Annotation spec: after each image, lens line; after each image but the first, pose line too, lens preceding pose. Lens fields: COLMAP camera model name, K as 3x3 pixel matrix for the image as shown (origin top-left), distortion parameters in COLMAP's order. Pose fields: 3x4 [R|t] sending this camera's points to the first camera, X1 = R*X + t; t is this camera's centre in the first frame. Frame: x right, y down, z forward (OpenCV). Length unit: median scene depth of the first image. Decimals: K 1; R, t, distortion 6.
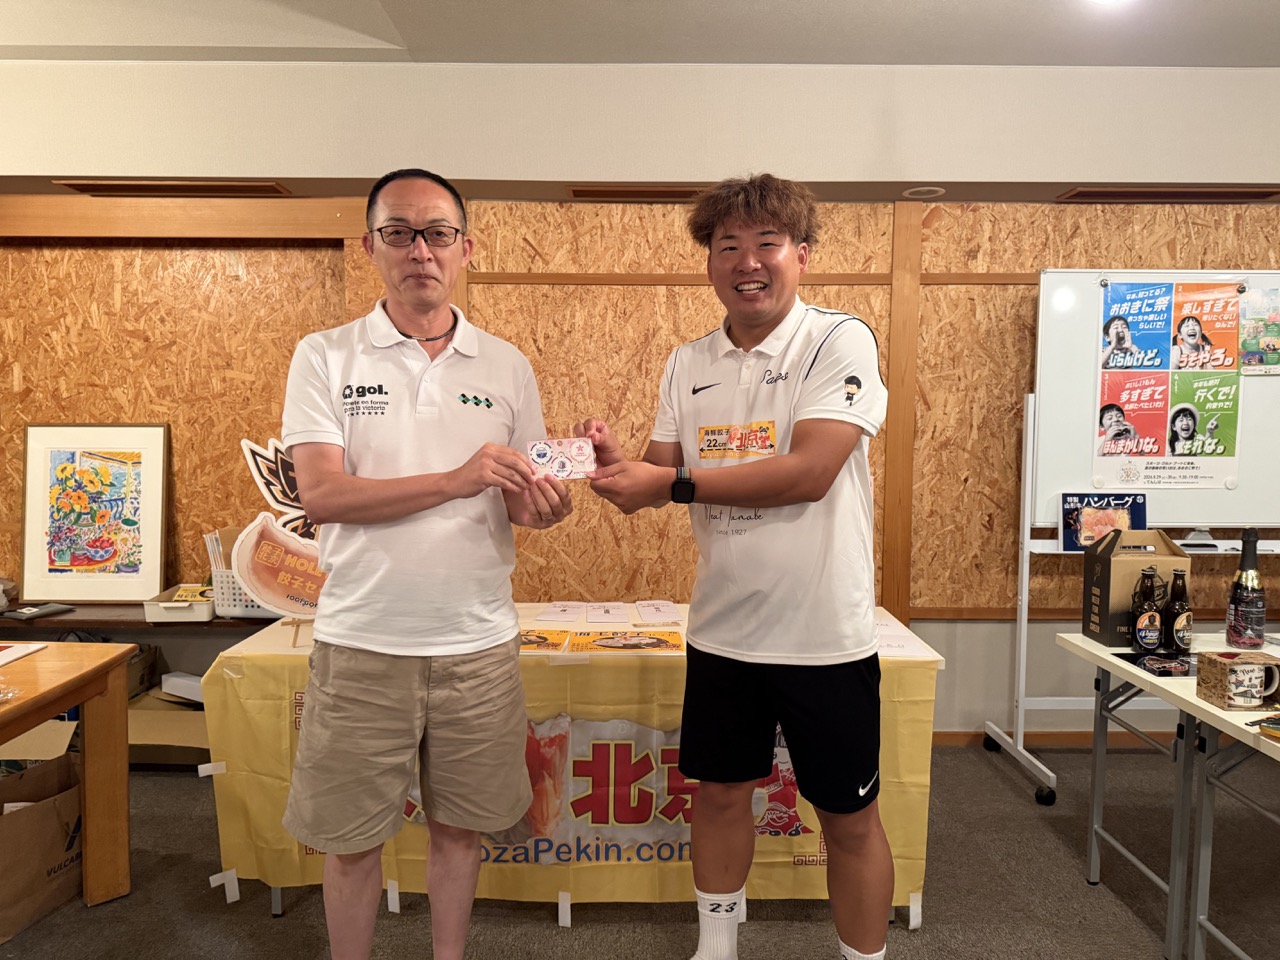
lens RADIAL K [[917.0, 0, 632.0], [0, 917.0, 490.5], [0, 0, 1]] dist [0.020630, -0.038779]
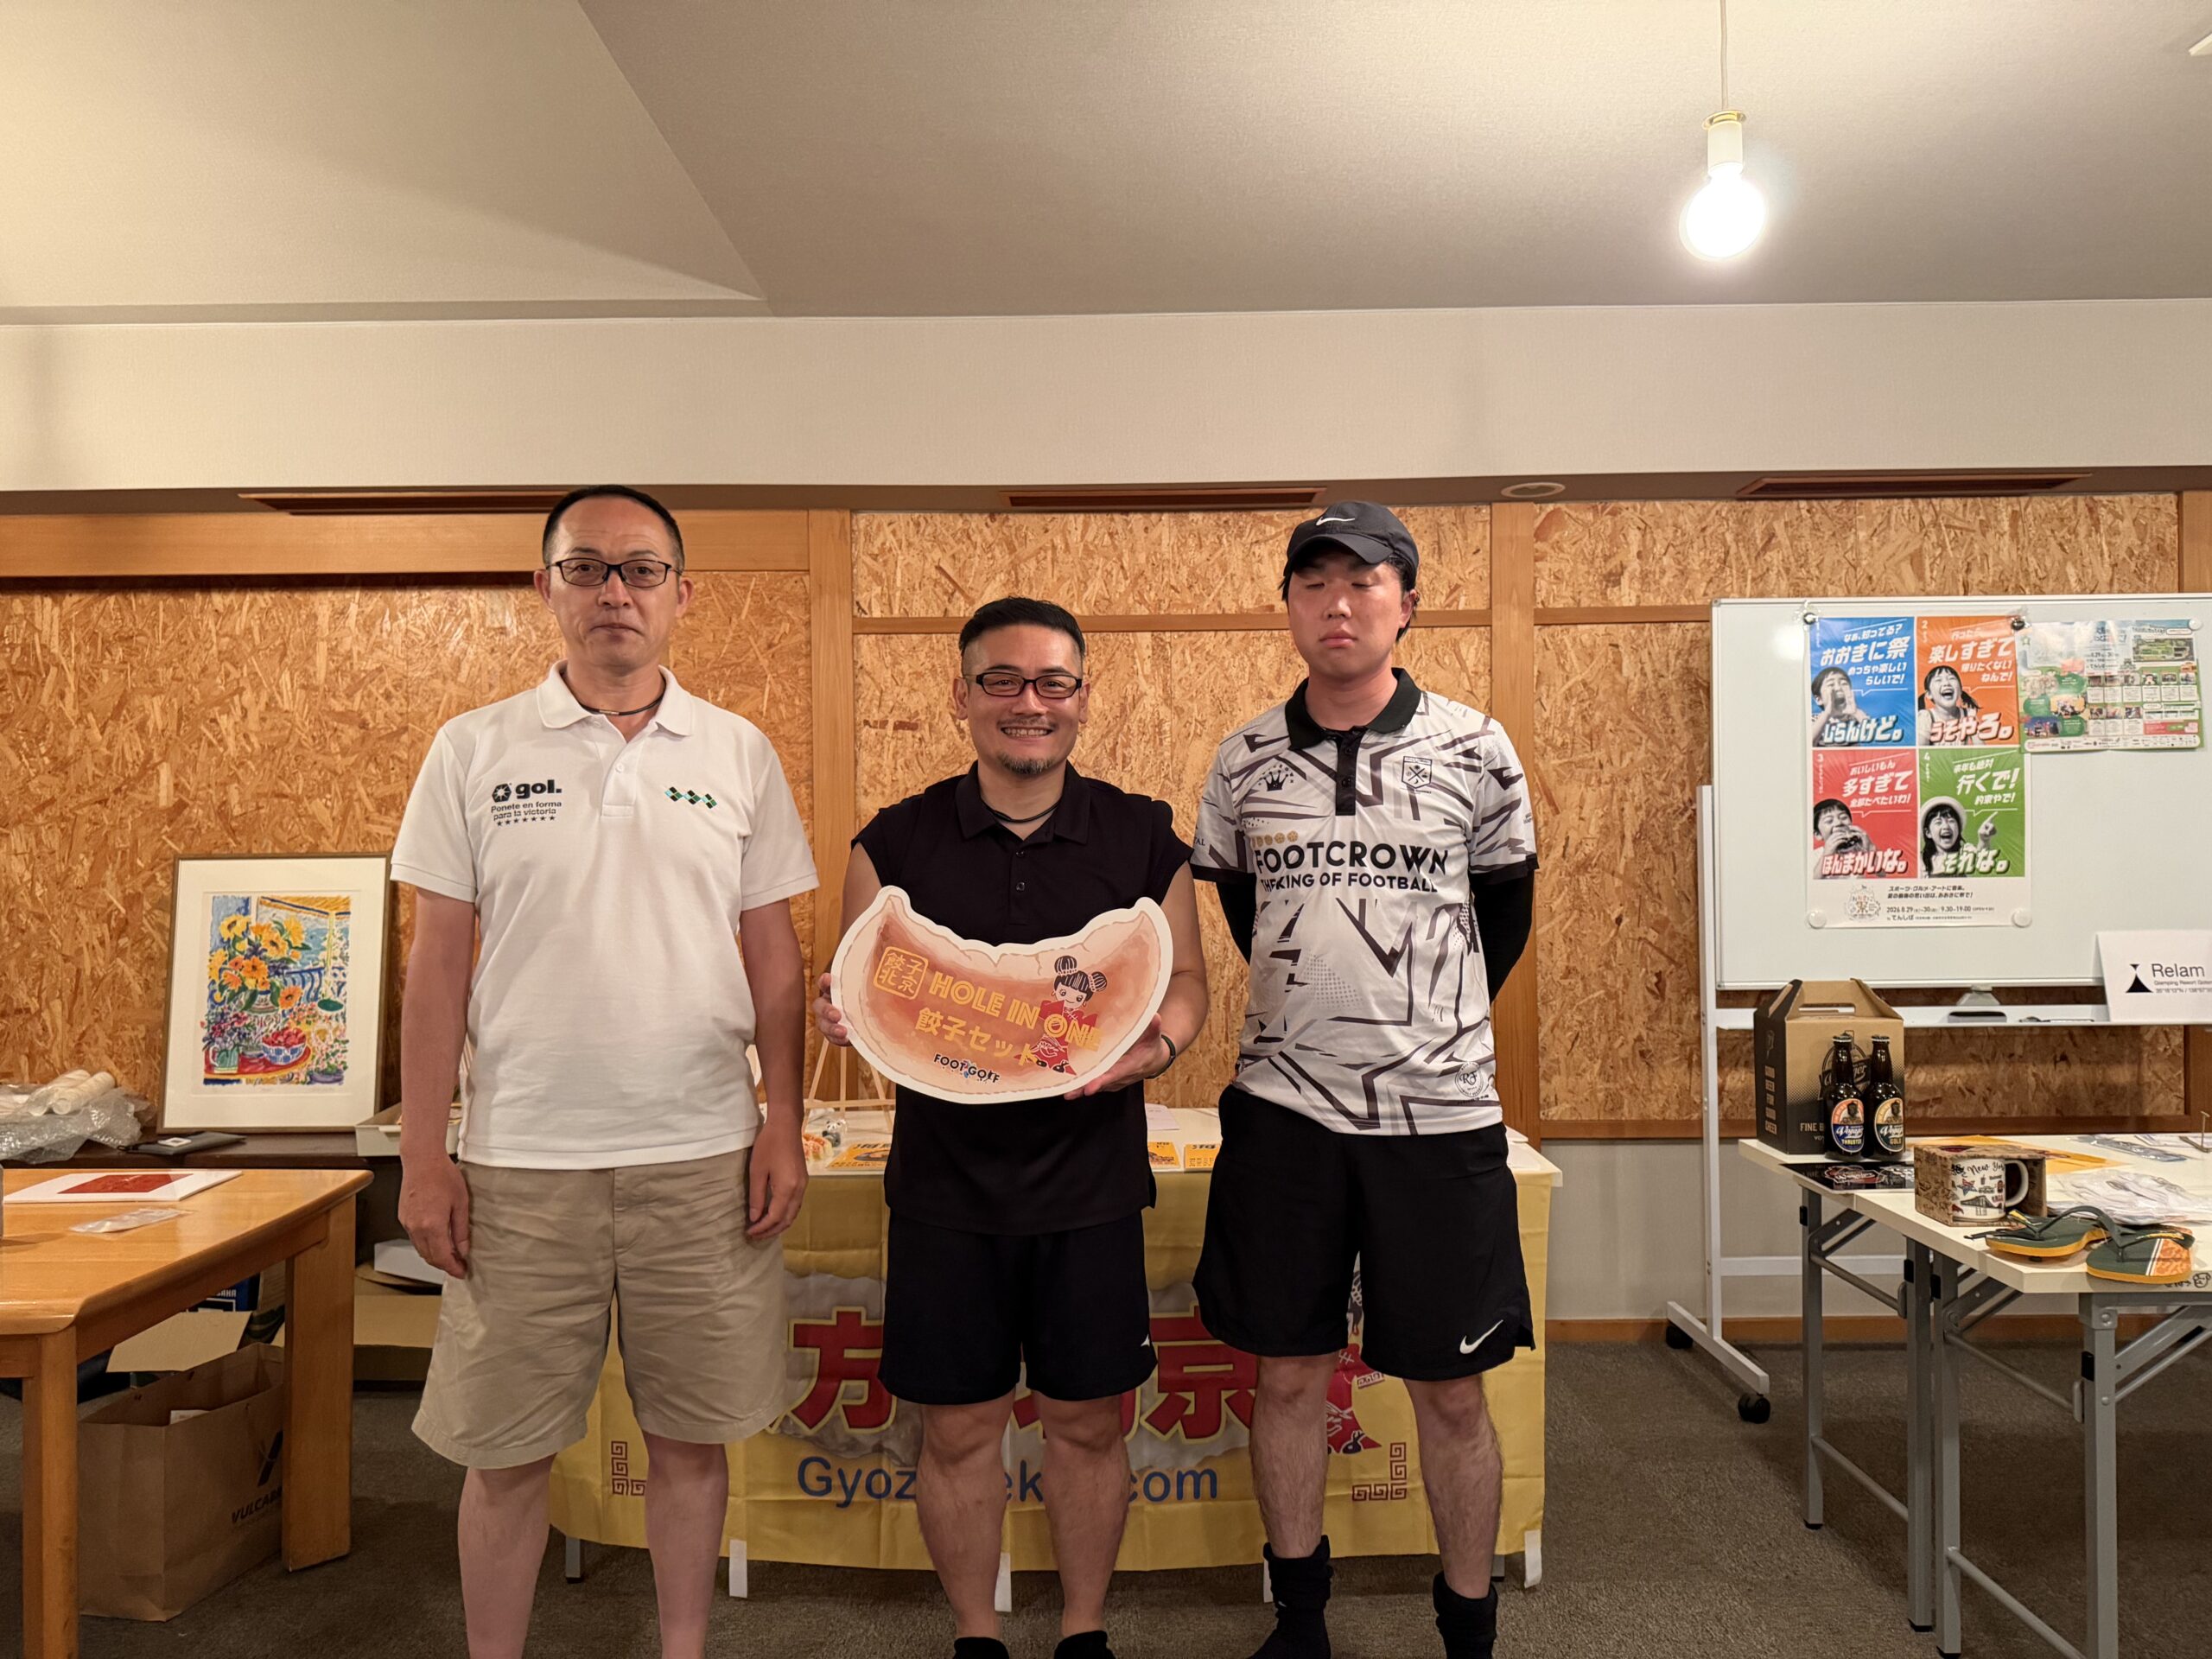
lens RADIAL K [[1584.7, 0, 1101.2], [0, 1584.7, 838.3], [0, 0, 1]] dist [0.020630, -0.038779]
pose [[0.999849, -0.014913, -0.008906, 0.008927], [0.014106, 0.996308, -0.084686, 0.021123], [0.010136, 0.084548, 0.996368, -0.127274]]
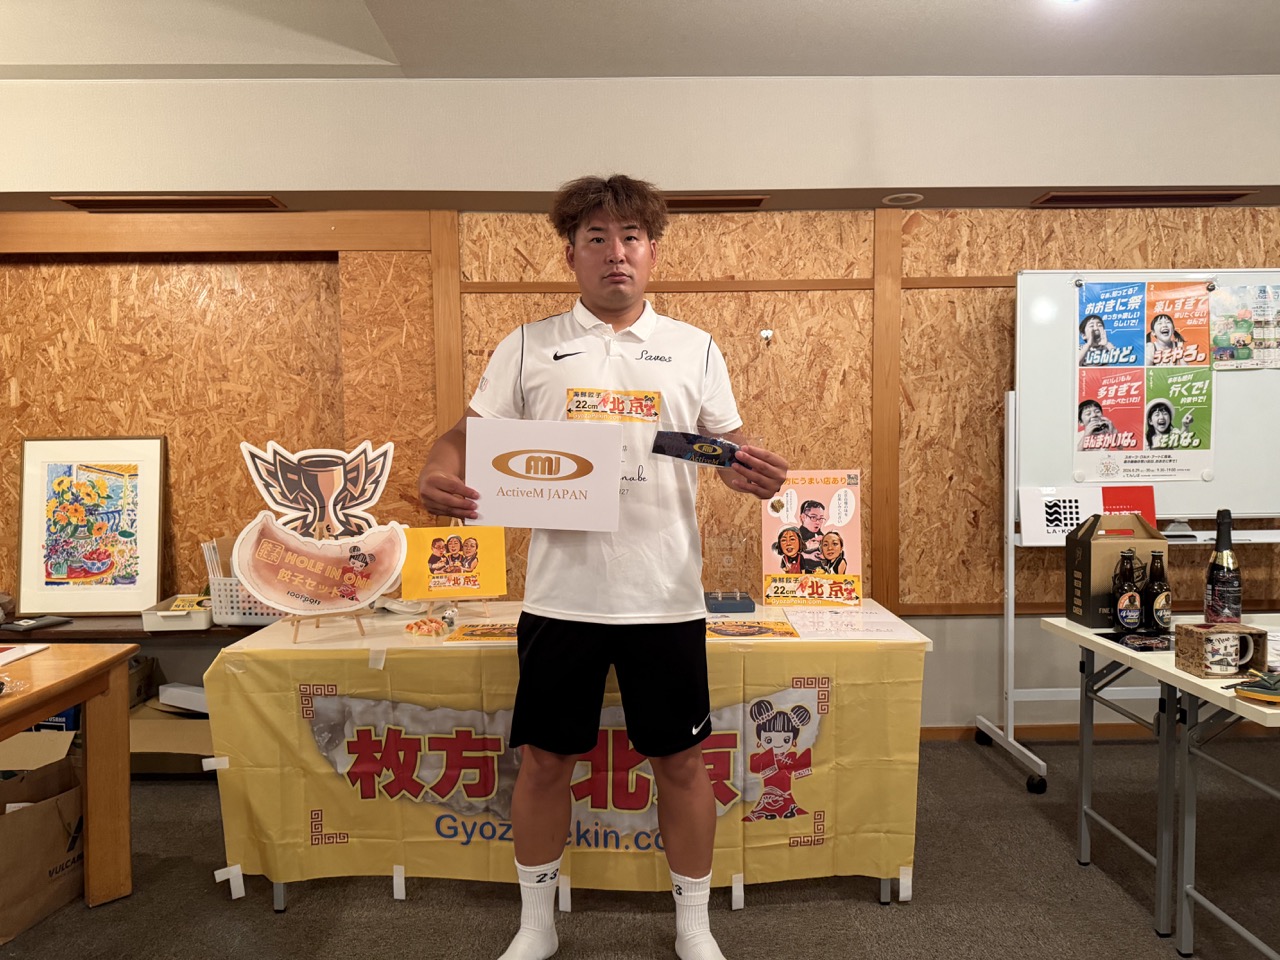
lens RADIAL K [[917.0, 0, 636.6], [0, 917.0, 488.4], [0, 0, 1]] dist [0.020630, -0.038779]
pose [[0.999763, -0.016291, 0.014473, -0.001404], [0.016706, 0.999438, -0.029049, 0.024414], [-0.013992, 0.029284, 0.999473, -0.017031]]
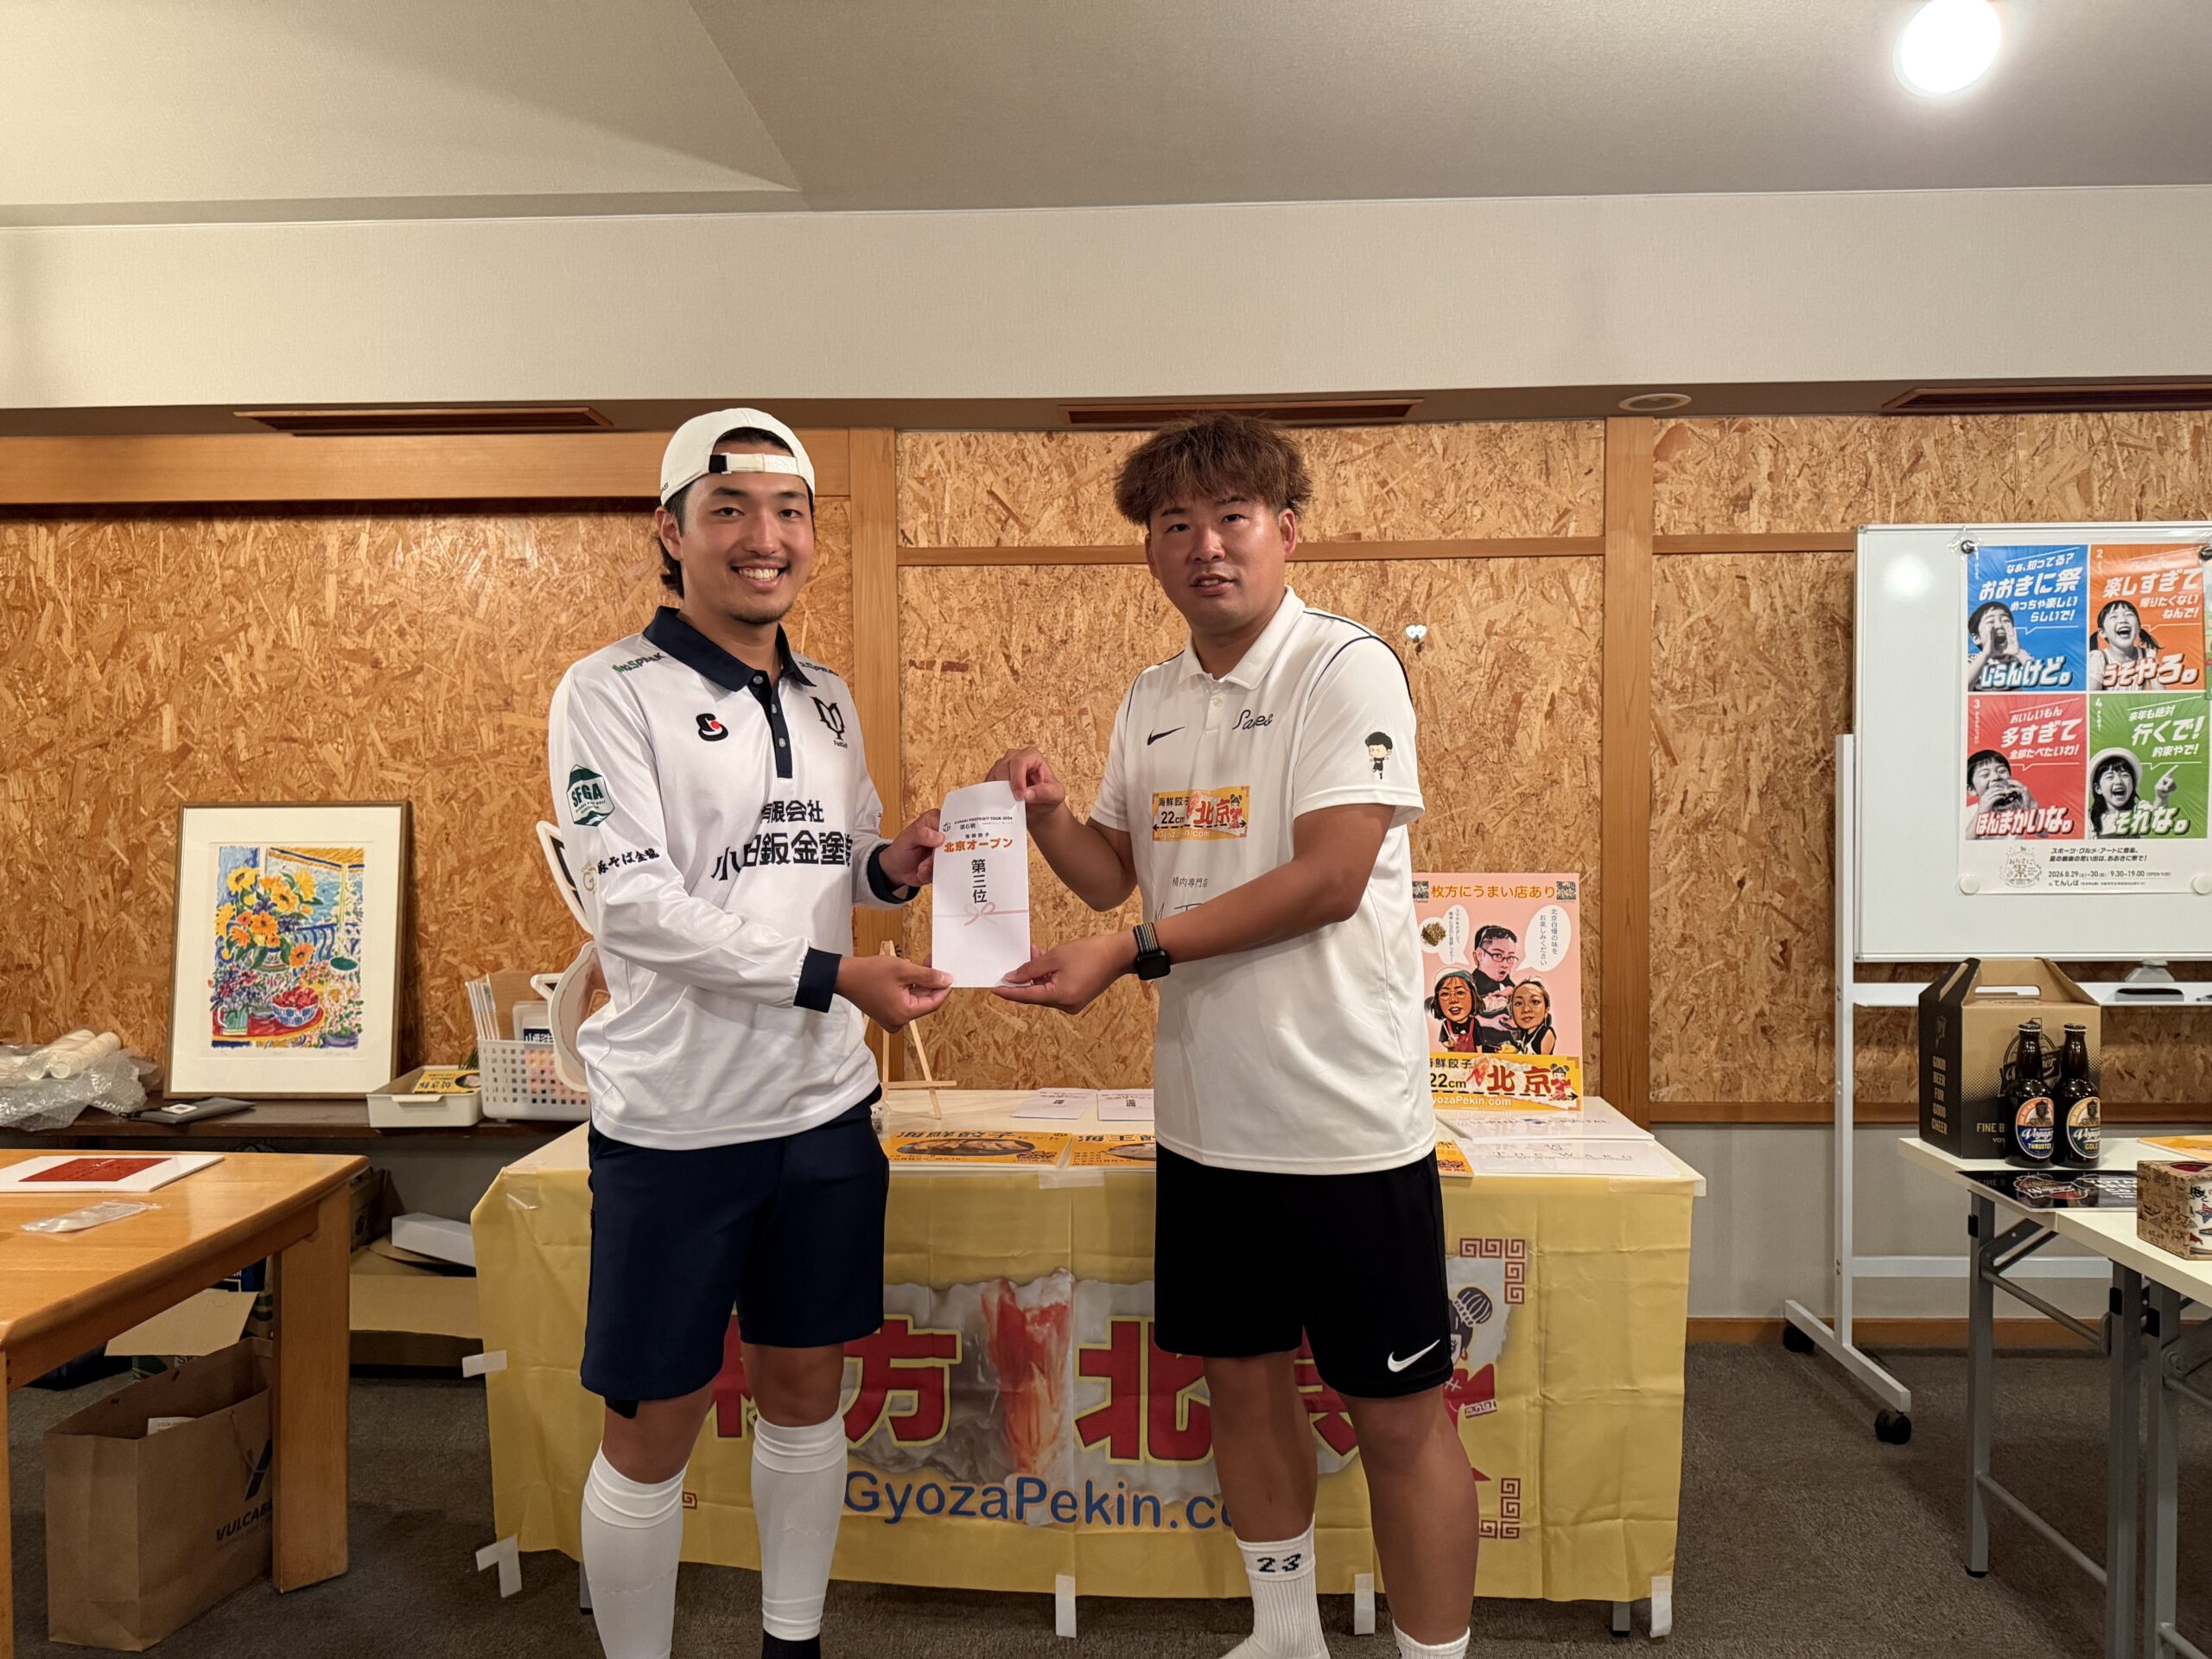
lens RADIAL K [[1584.7, 0, 1095.4], [0, 1584.7, 838.6], [0, 0, 1]] dist [0.020630, -0.038779]
pose [[0.999010, -0.008928, -0.043581, -0.003759], [0.006709, 0.998686, -0.050803, 0.009195], [0.043977, 0.050460, 0.997757, -0.032325]]
